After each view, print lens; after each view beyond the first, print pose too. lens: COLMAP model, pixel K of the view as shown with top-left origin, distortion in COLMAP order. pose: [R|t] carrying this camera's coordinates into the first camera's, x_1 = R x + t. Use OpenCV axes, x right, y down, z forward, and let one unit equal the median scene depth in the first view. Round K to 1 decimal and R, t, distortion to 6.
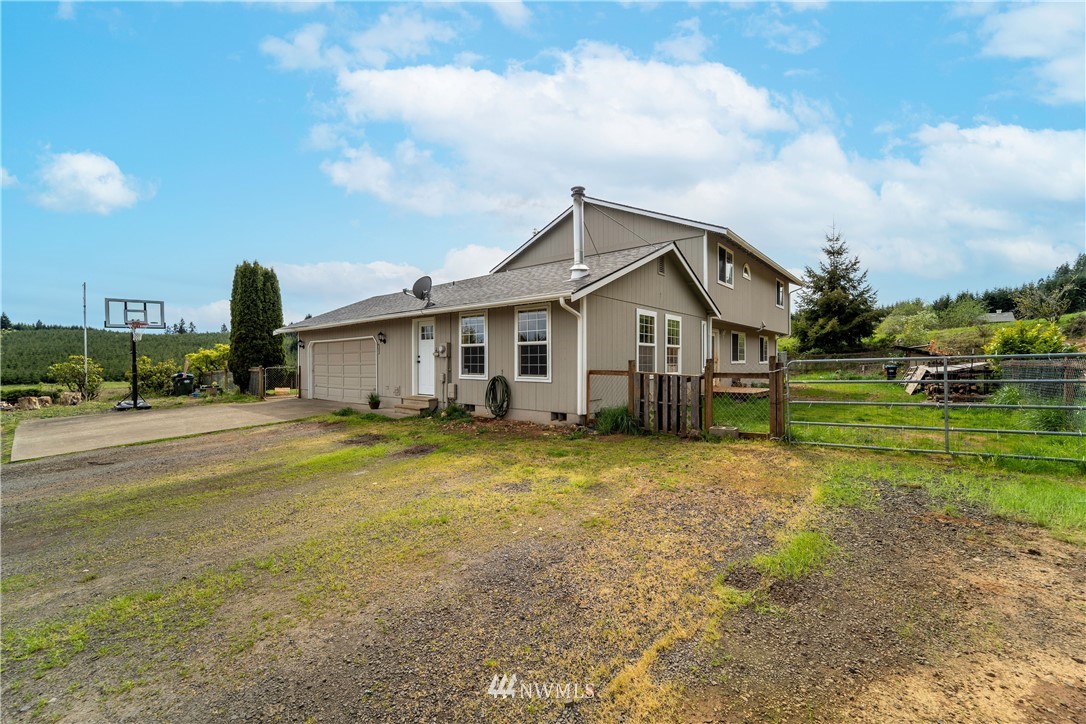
lens RADIAL K [[443.4, 0, 543.0], [0, 443.4, 362.0], [0, 0, 1]] dist [-0.019349, -0.000549]
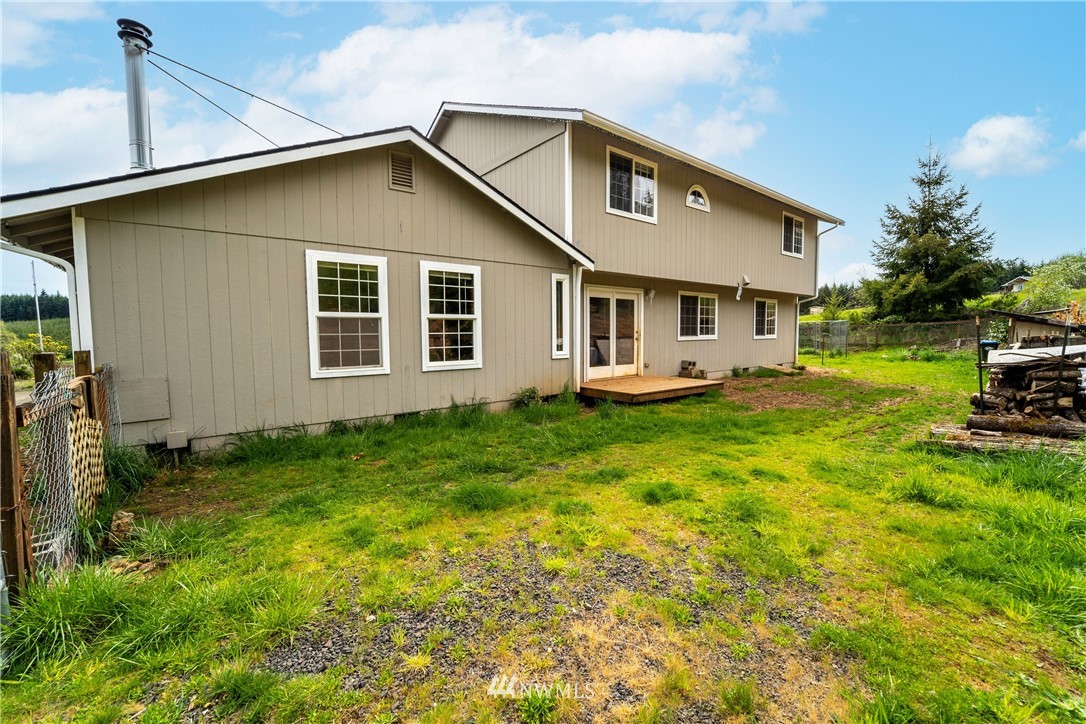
lens RADIAL K [[443.4, 0, 543.0], [0, 443.4, 362.0], [0, 0, 1]] dist [-0.019349, -0.000549]
pose [[0.980334, 0.004869, -0.197284, 0.189535], [0.007855, 0.997941, 0.063661, -0.004443], [0.197187, -0.063959, 0.978277, 0.160501]]
